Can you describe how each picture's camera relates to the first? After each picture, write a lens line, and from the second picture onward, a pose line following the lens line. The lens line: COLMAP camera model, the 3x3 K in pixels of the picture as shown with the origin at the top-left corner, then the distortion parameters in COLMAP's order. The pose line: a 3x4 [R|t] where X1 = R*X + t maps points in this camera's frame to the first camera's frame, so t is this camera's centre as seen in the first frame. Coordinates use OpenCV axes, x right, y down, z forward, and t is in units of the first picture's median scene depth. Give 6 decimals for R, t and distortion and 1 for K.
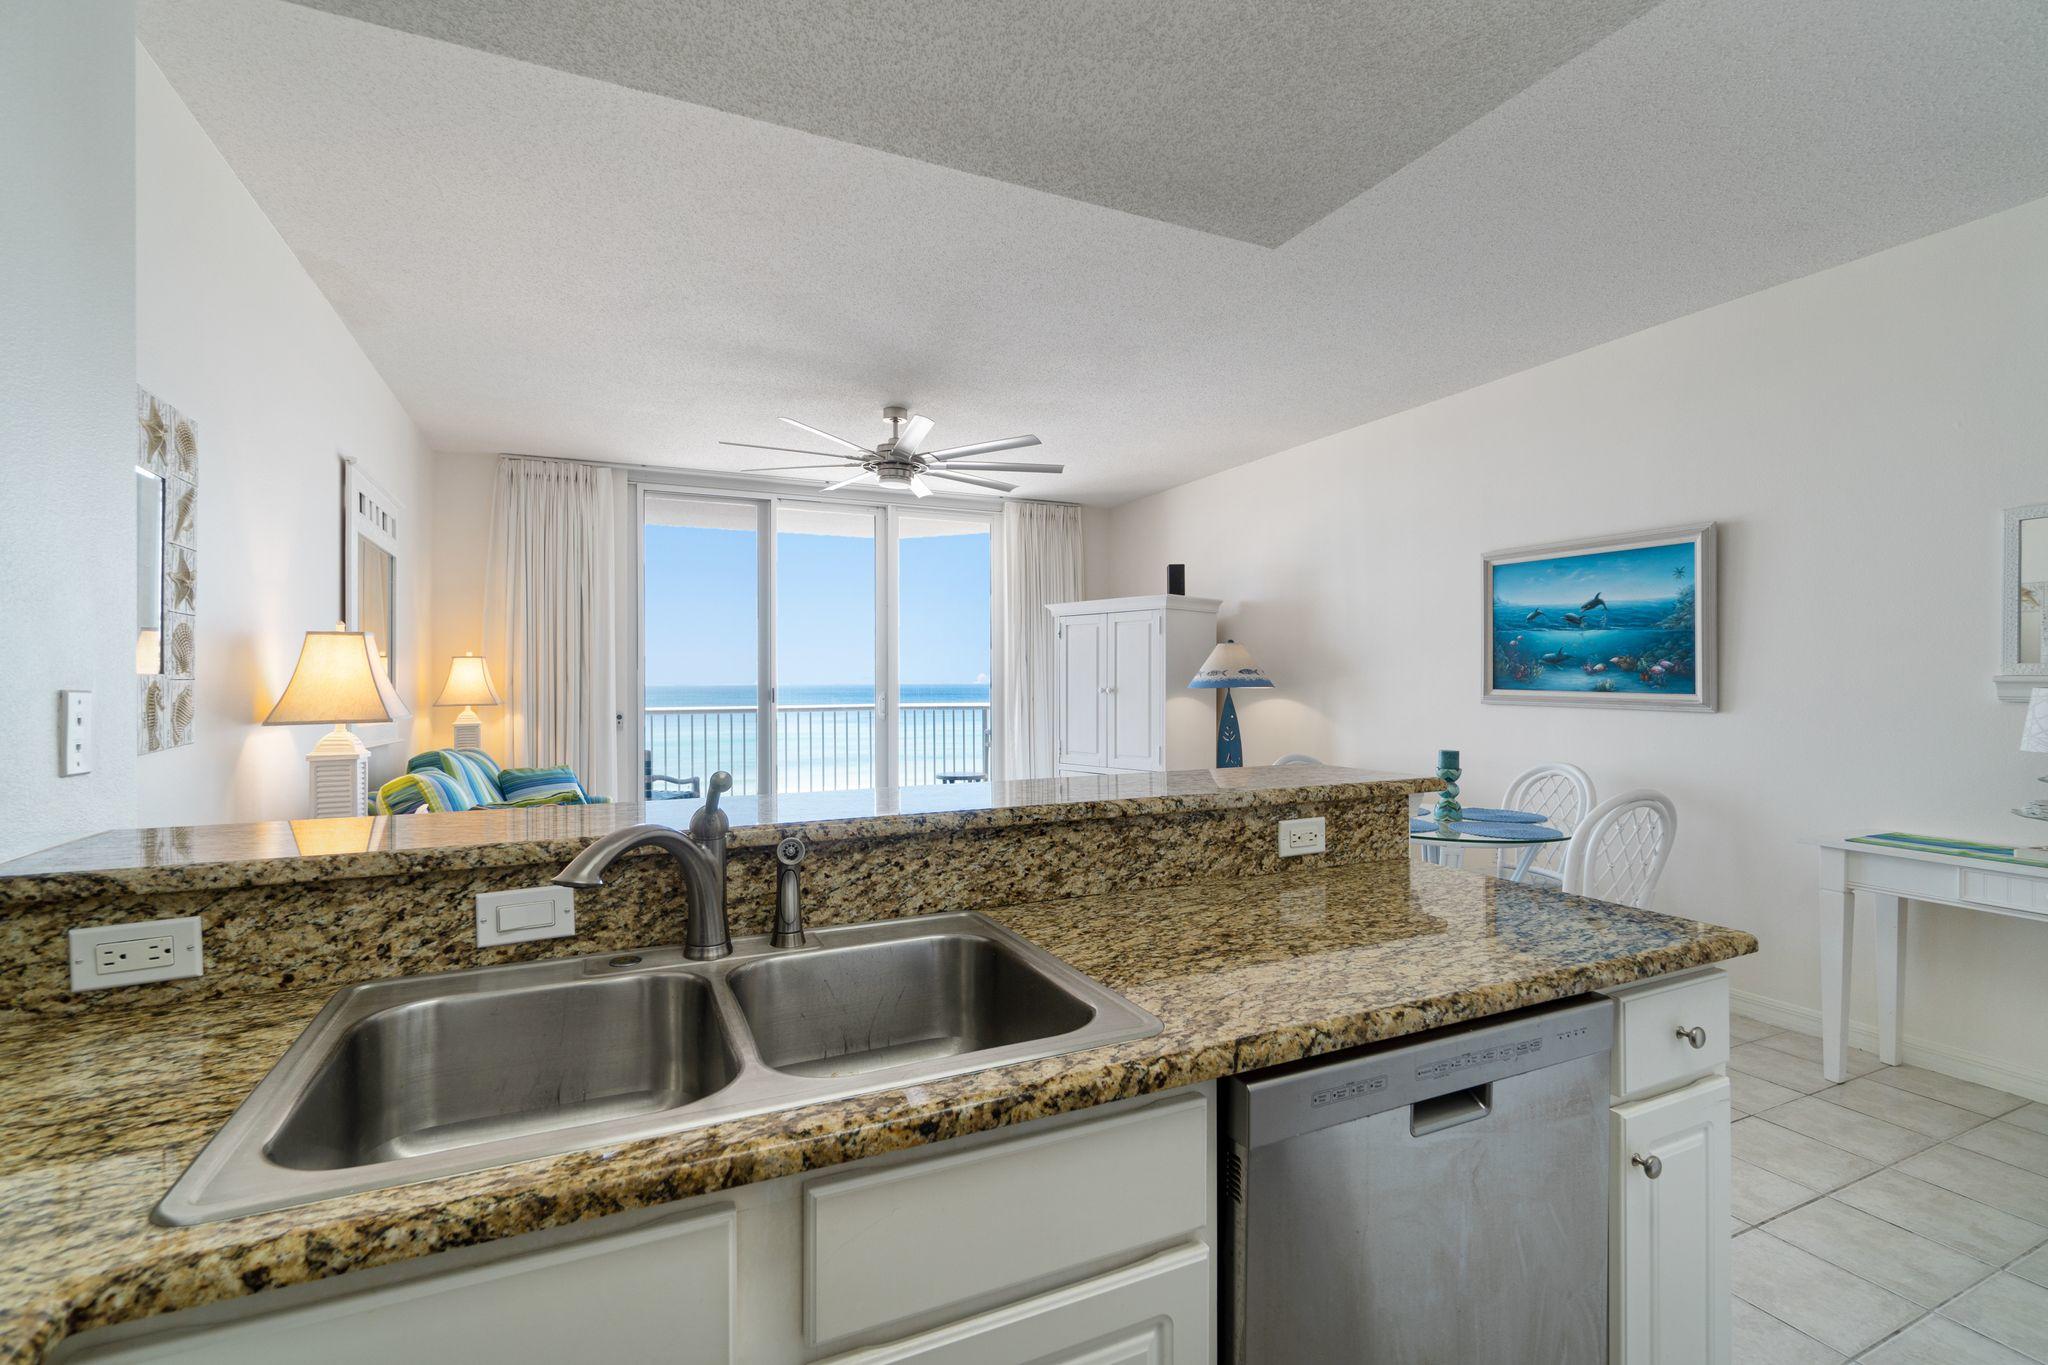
lens RADIAL K [[901.9, 0, 1016.6], [0, 901.9, 669.7], [0, 0, 1]] dist [-0.005132, 0.000776]
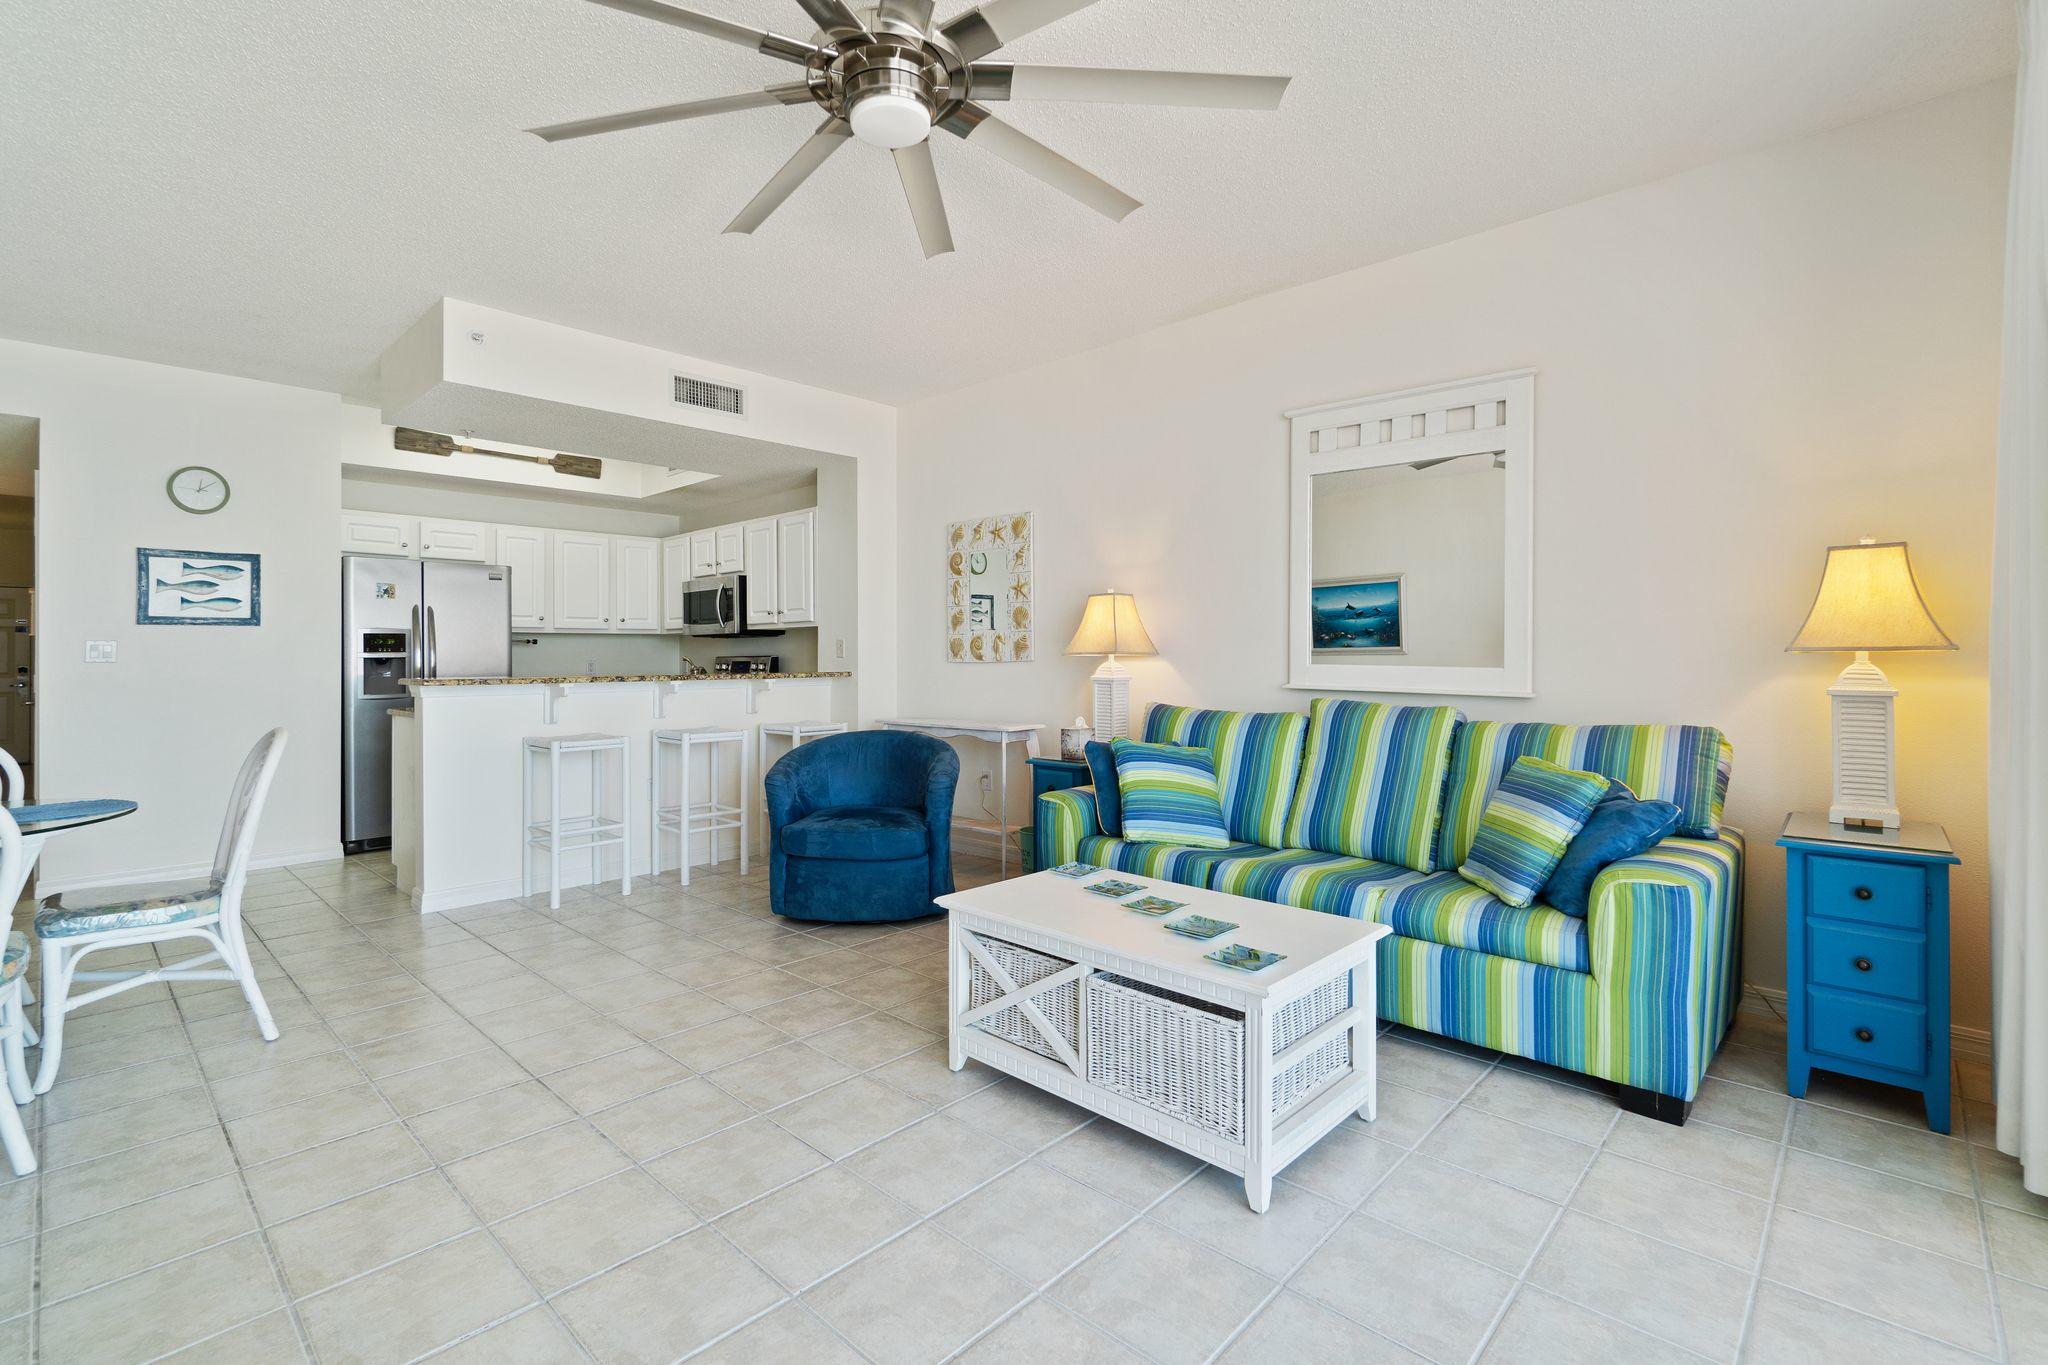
lens RADIAL K [[905.7, 0, 1019.1], [0, 905.7, 642.0], [0, 0, 1]] dist [-0.000618, -0.000513]
pose [[-0.922170, 0.005070, -0.386751, -0.070218], [0.016512, 0.999519, -0.026270, 0.132337], [0.386432, -0.030611, -0.921810, 4.233306]]
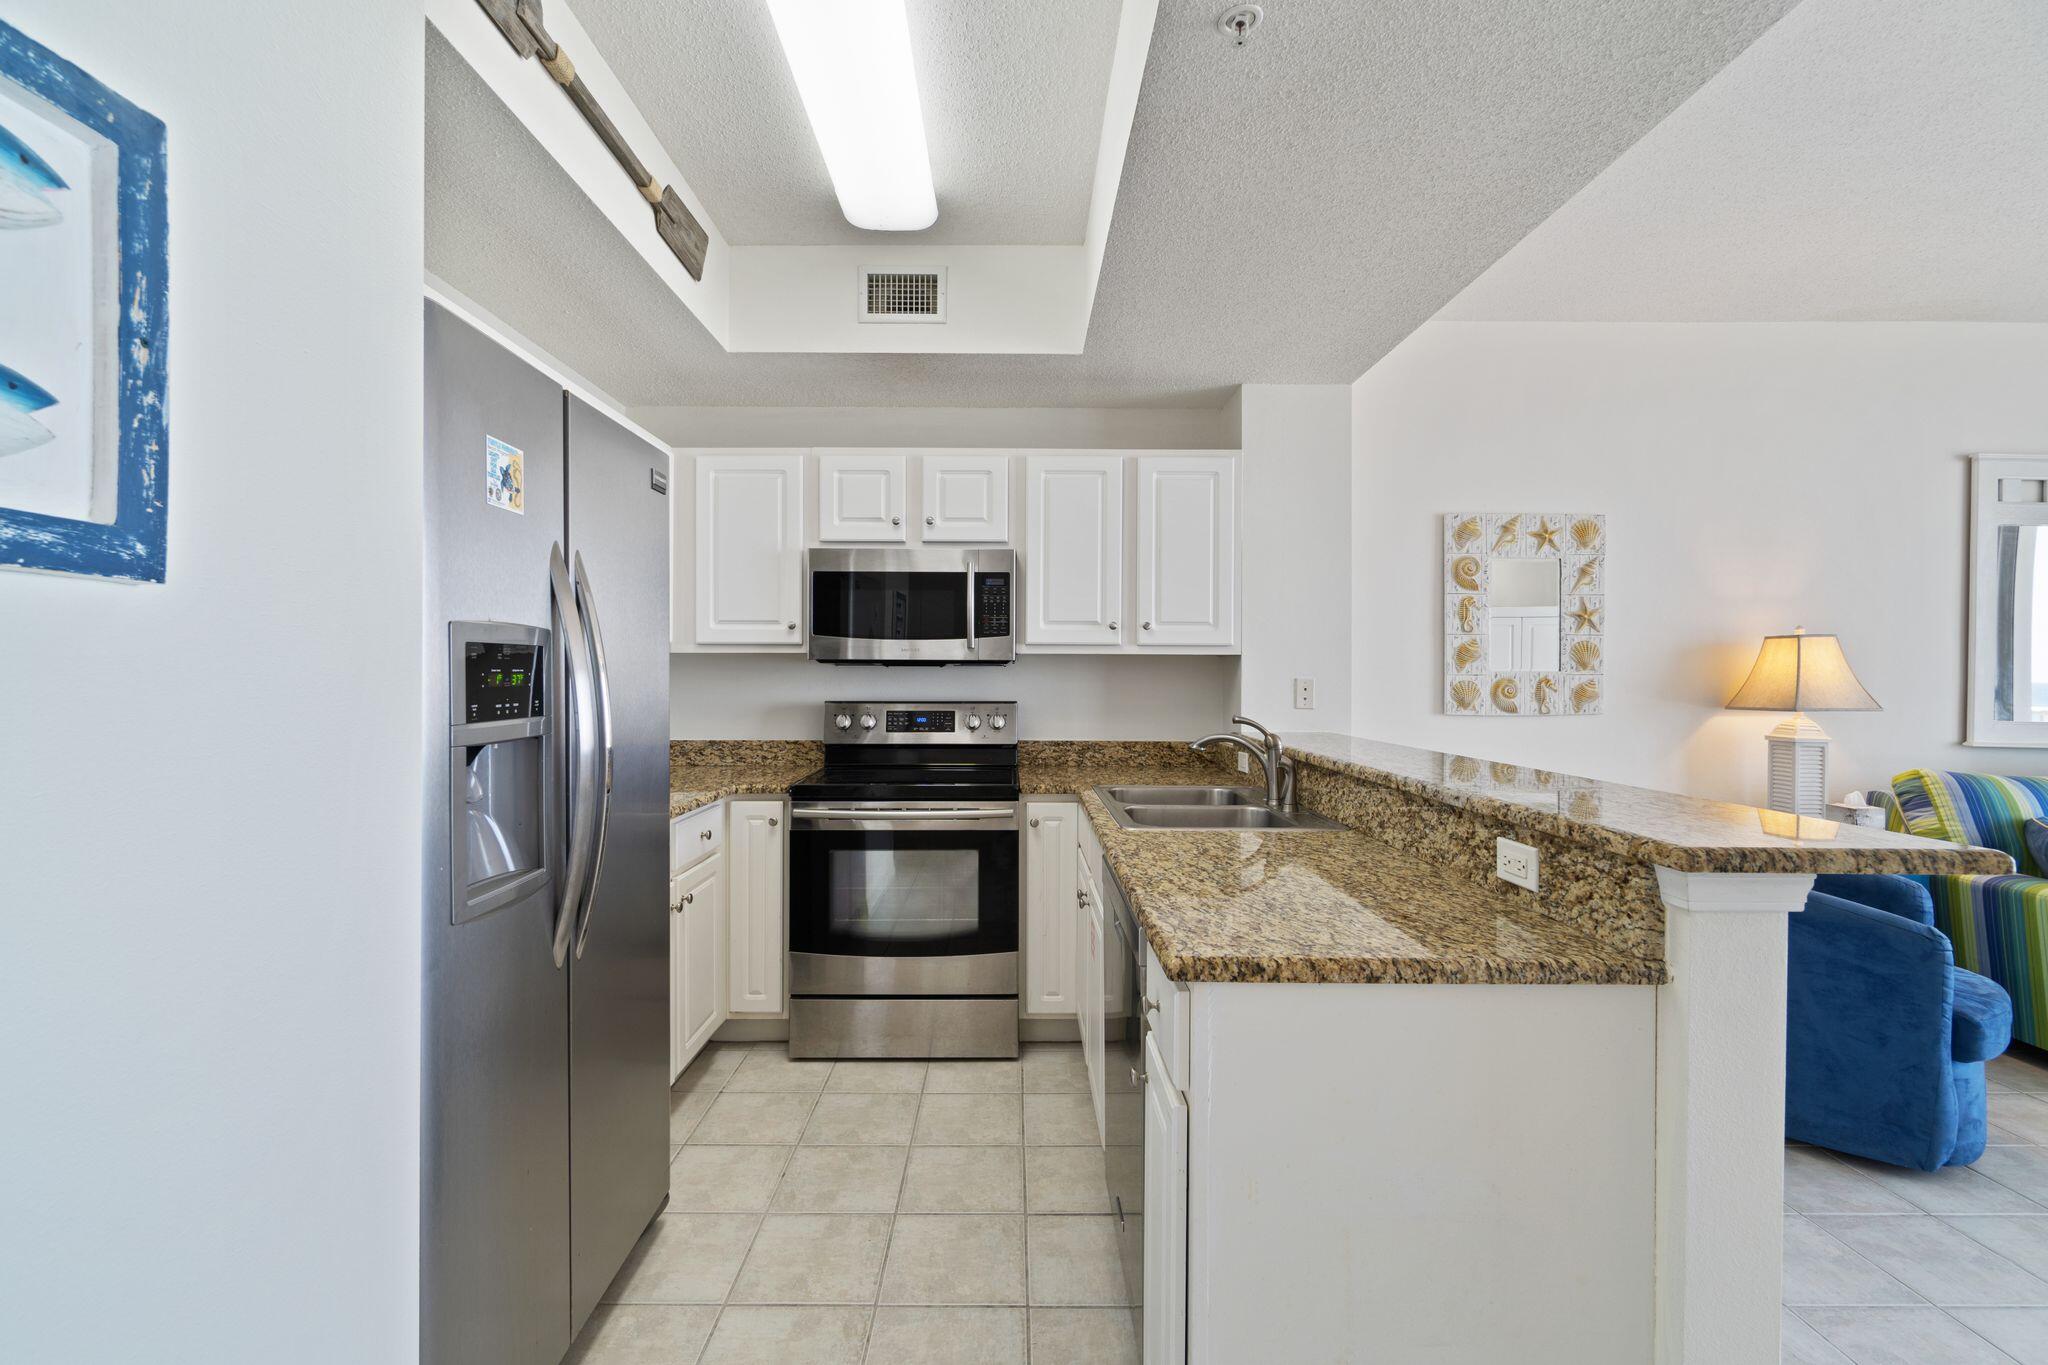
lens RADIAL K [[888.3, 0, 1017.0], [0, 888.3, 675.0], [0, 0, 1]] dist [-0.001702, 0.000635]
pose [[-0.412403, 0.002454, -0.910998, 1.368012], [0.007807, 0.999969, -0.000840, 0.006373], [0.910968, -0.007458, -0.412409, 0.991254]]
